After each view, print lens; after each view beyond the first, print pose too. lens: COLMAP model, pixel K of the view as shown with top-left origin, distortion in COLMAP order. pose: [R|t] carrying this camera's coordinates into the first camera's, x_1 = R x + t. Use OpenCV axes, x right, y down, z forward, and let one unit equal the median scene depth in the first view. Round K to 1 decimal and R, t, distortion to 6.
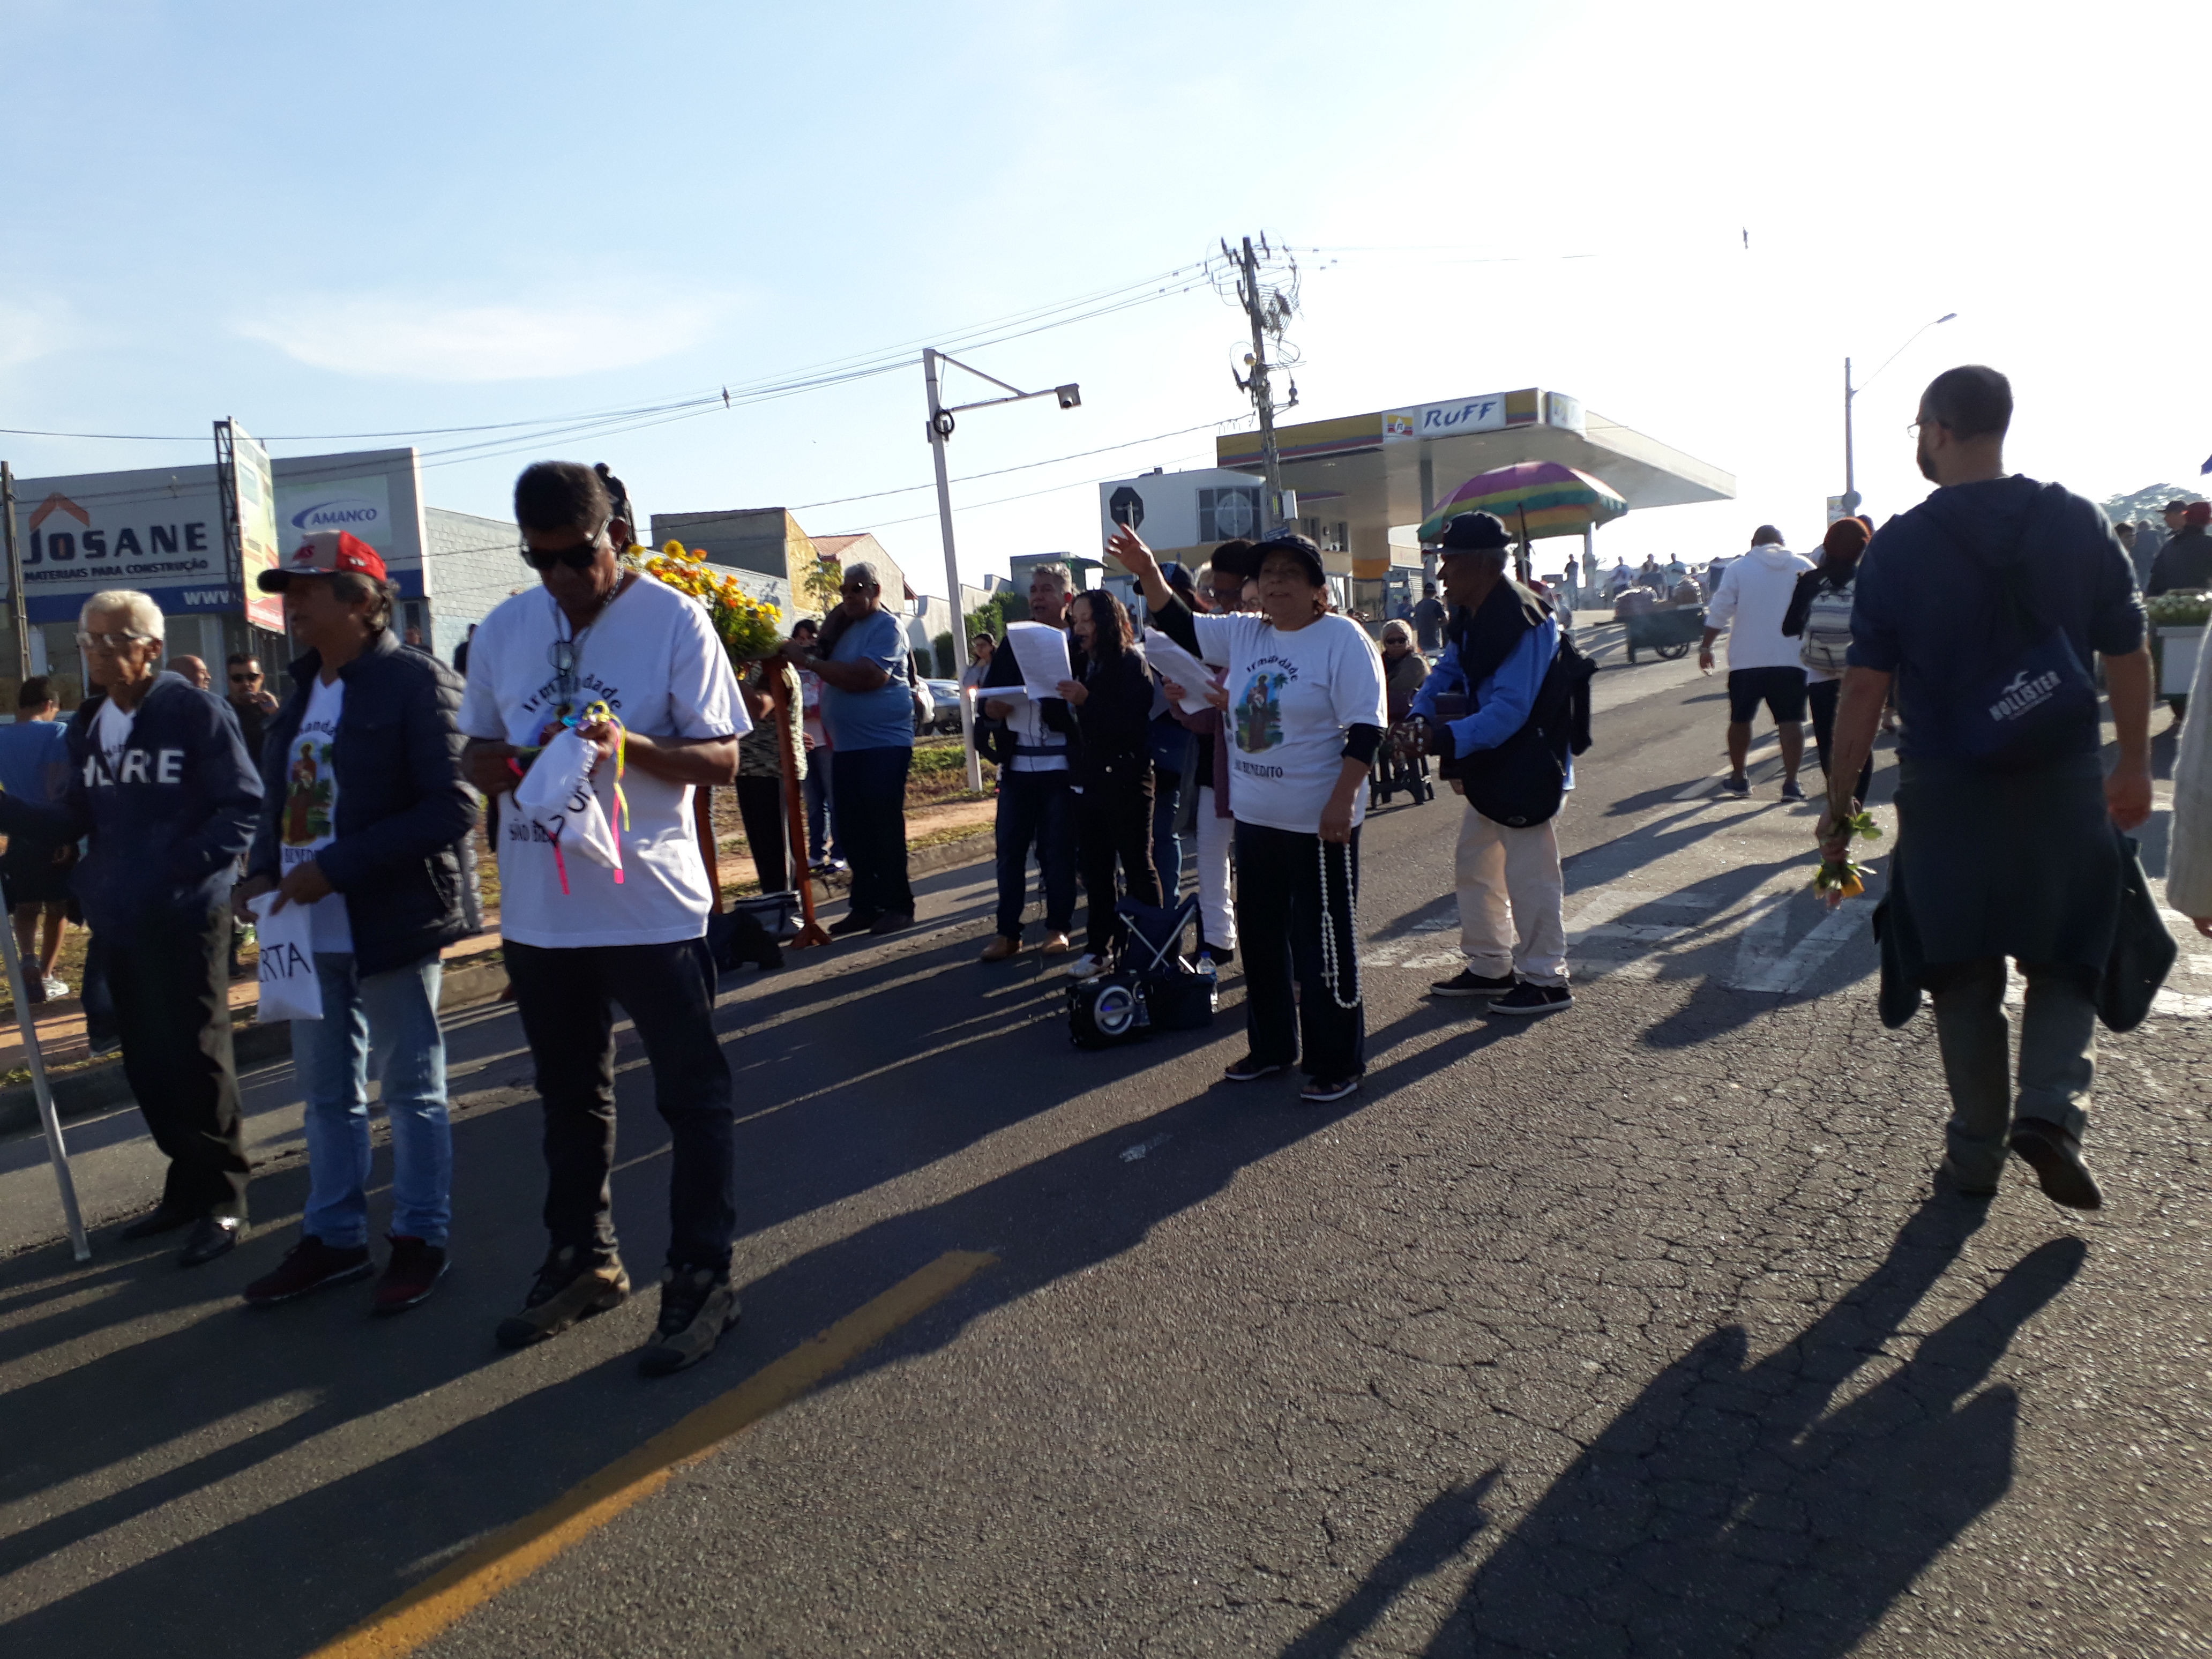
lens RADIAL K [[1750.2, 0, 1112.0], [0, 1750.2, 840.4], [0, 0, 1]] dist [0.042189, -0.068899]
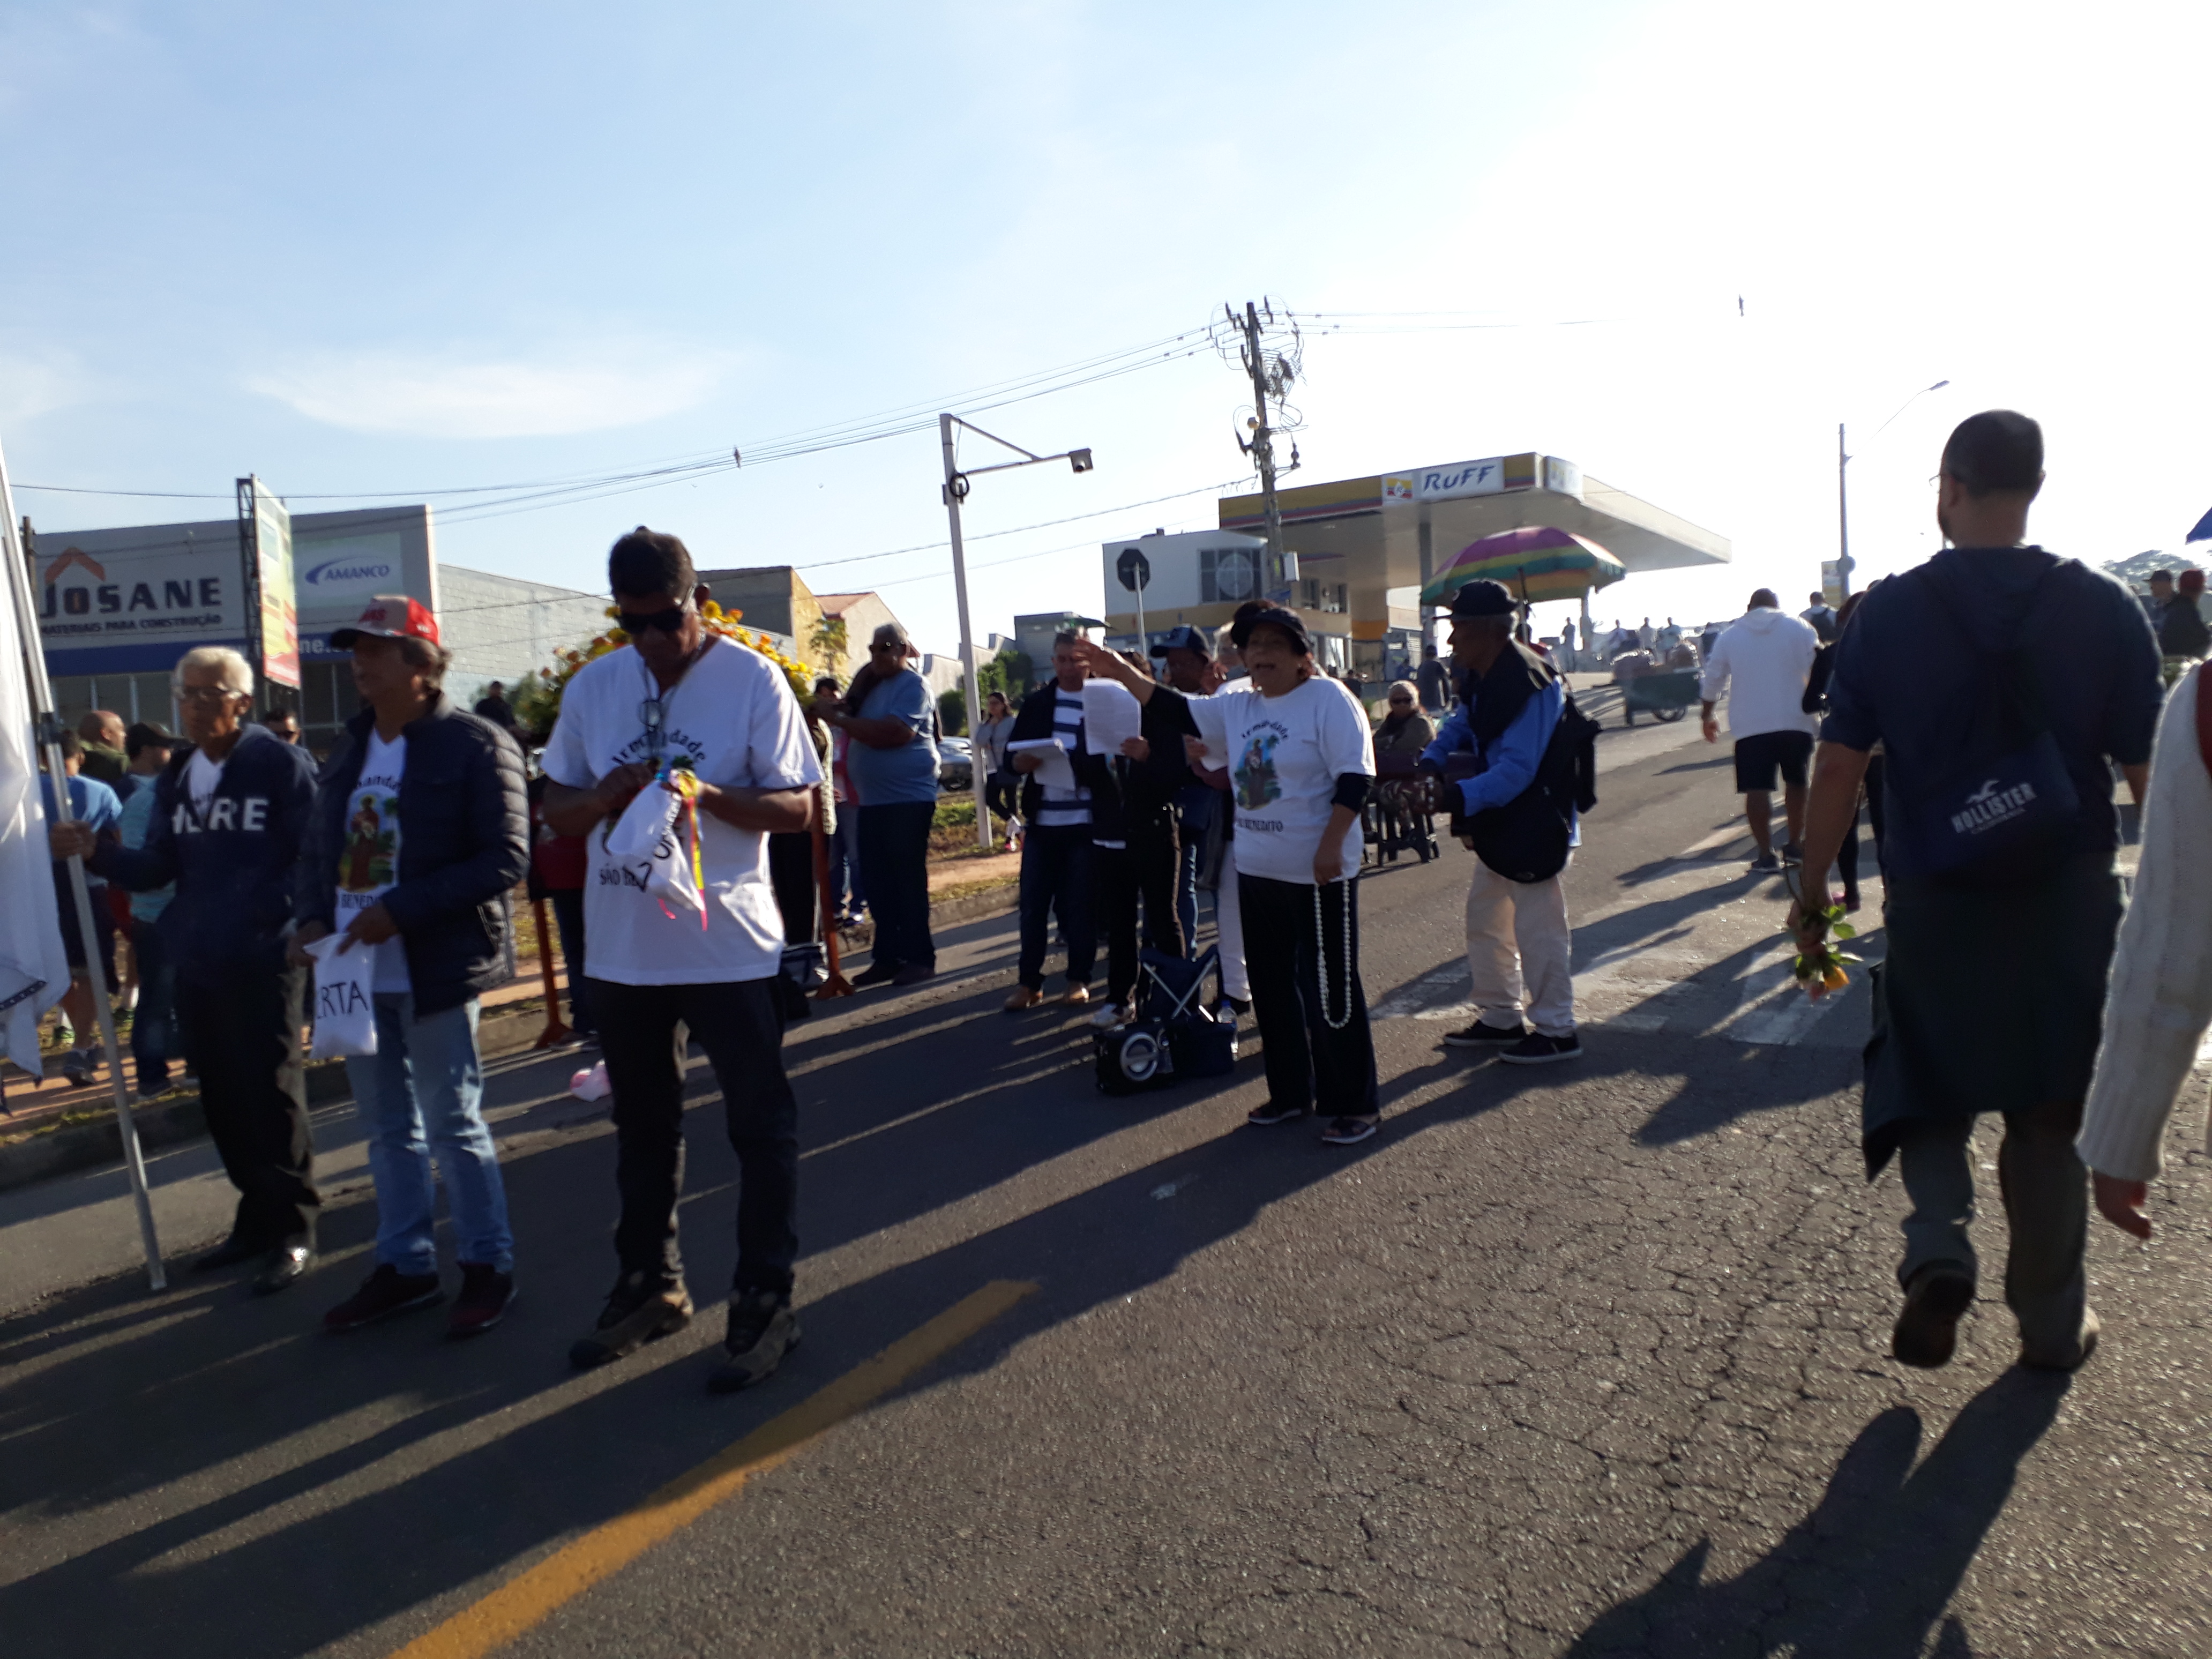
lens RADIAL K [[1785.3, 0, 1101.4], [0, 1785.3, 889.0], [0, 0, 1]] dist [0.034576, -0.065919]
pose [[0.999966, 0.005579, 0.006038, -0.032353], [-0.005532, 0.999955, -0.007739, 0.006738], [-0.006081, 0.007706, 0.999952, -0.066268]]
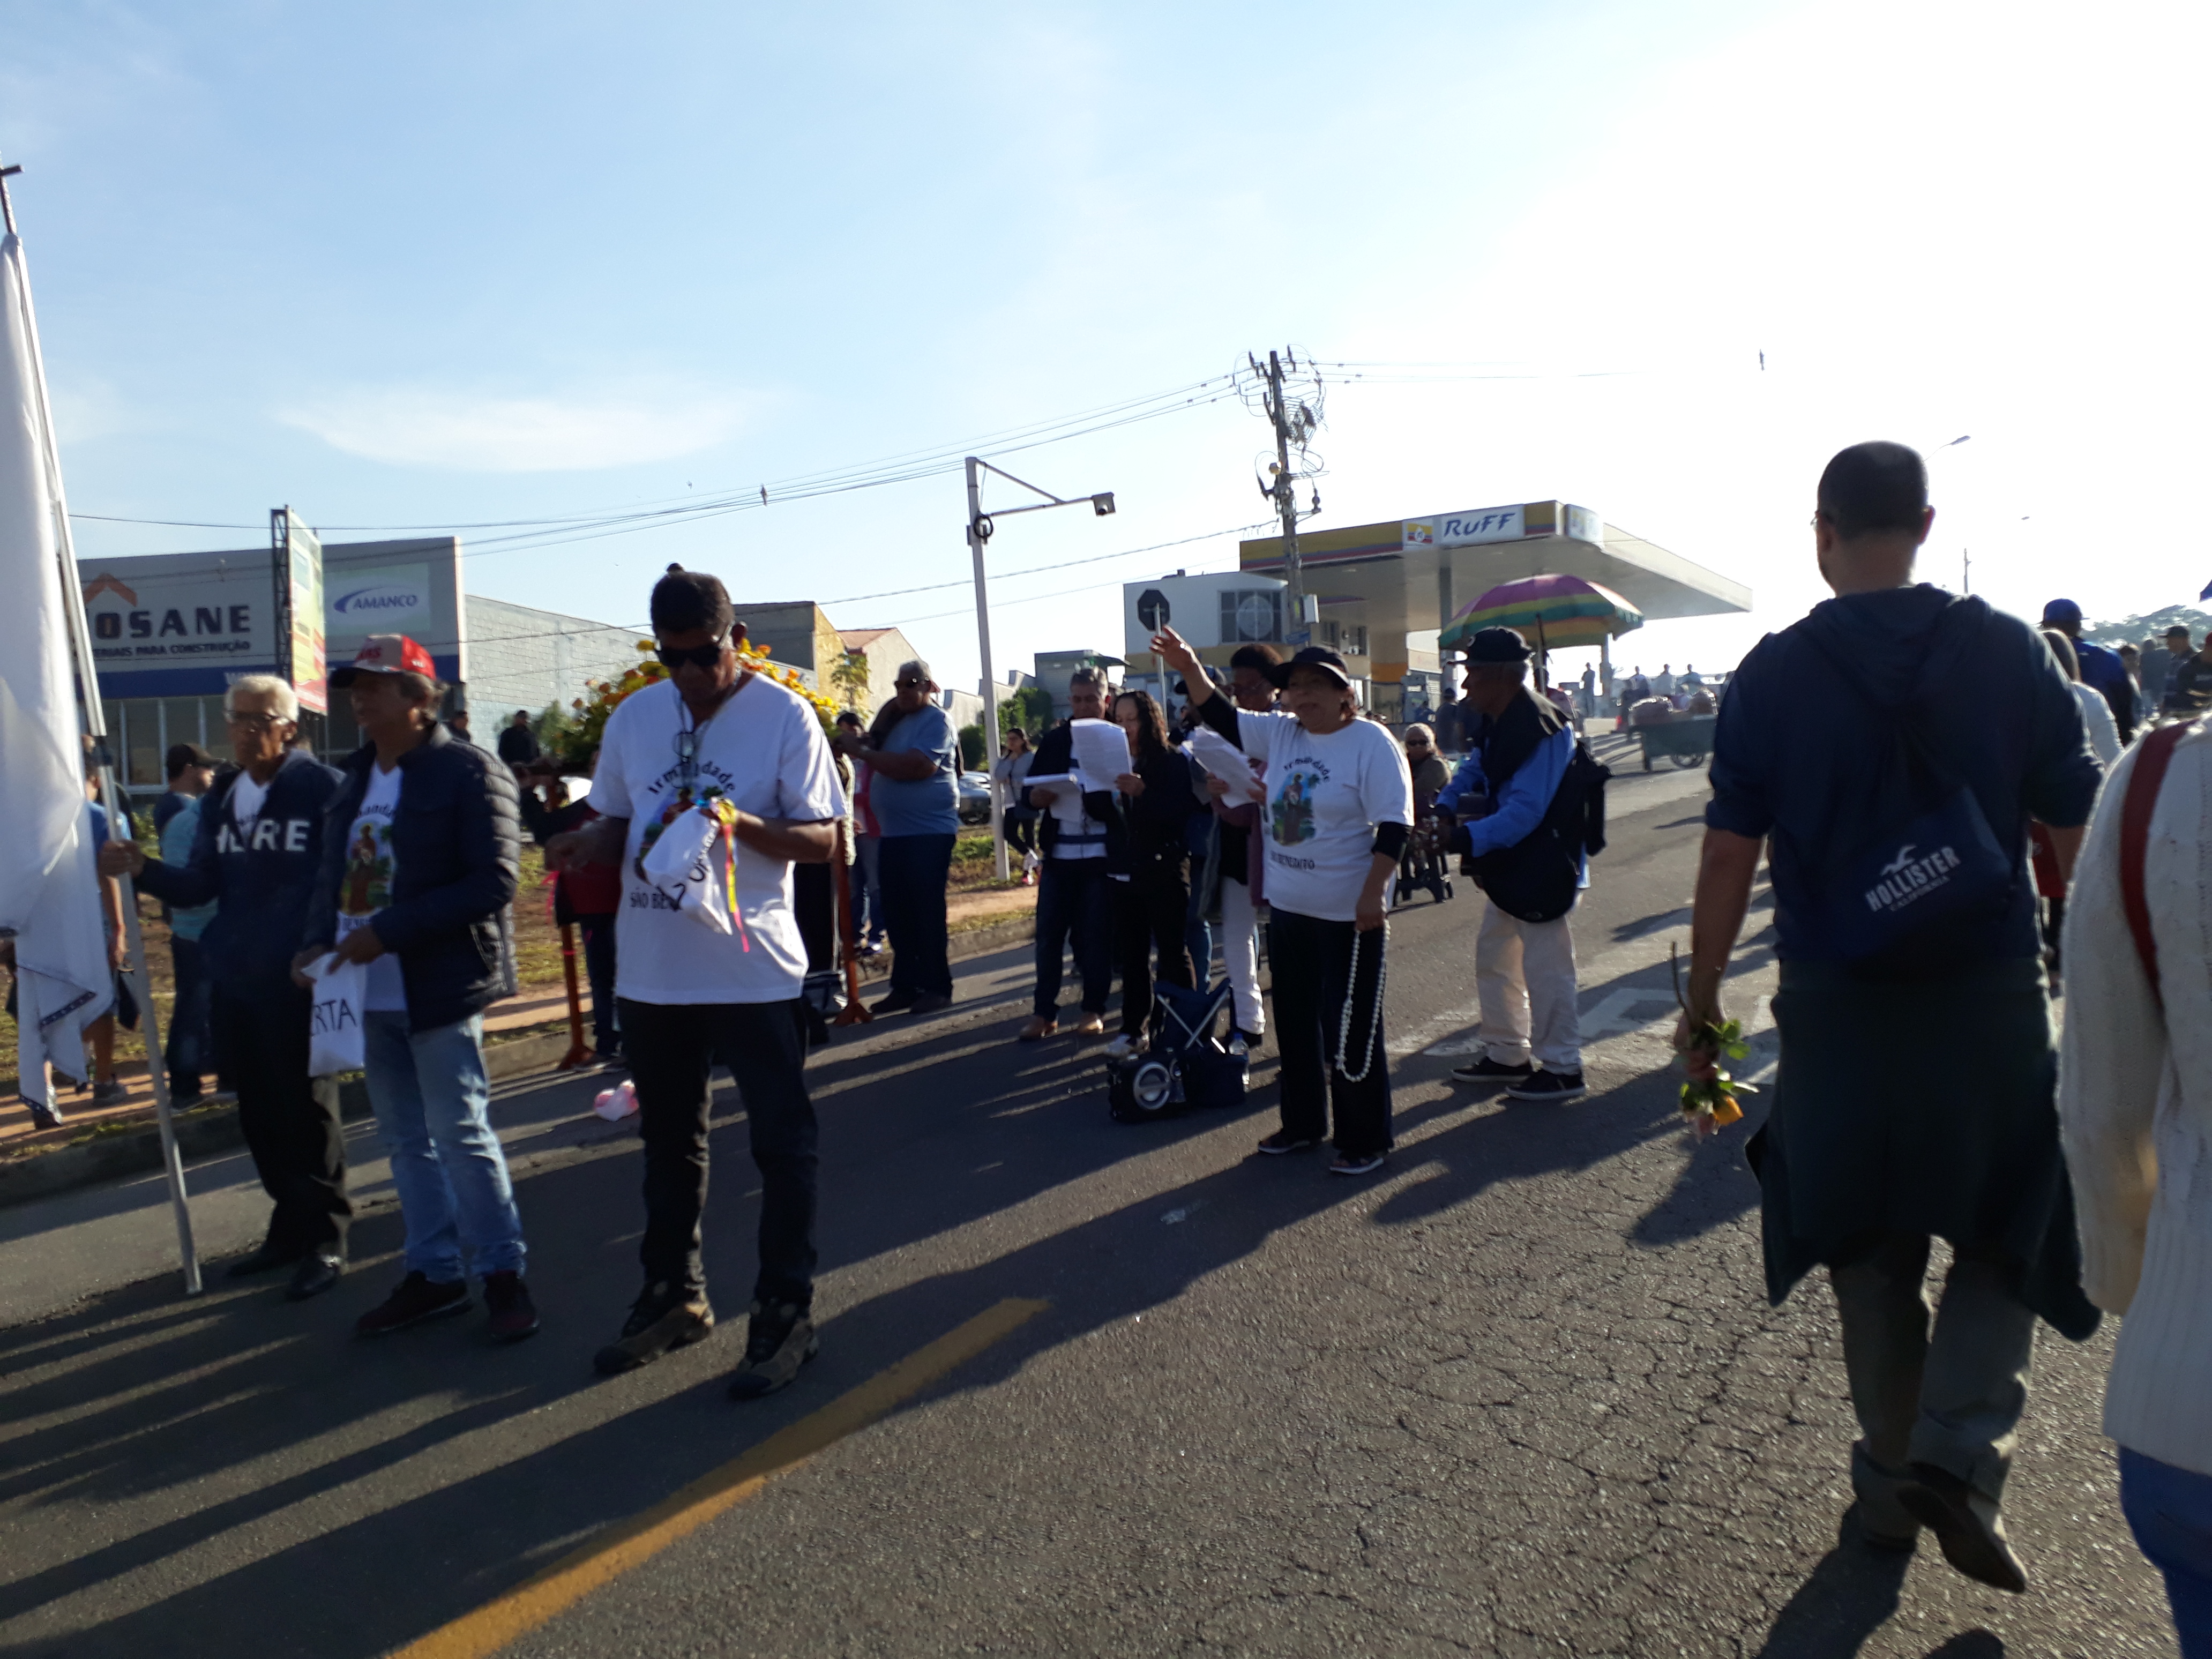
lens RADIAL K [[1837.6, 0, 1106.0], [0, 1837.6, 829.5], [0, 0, 1]] dist [0.040012, -0.088732]
pose [[0.999764, 0.021704, -0.001320, -0.032460], [-0.021744, 0.997718, -0.063921, 0.015506], [-0.000071, 0.063935, 0.997954, -0.133219]]
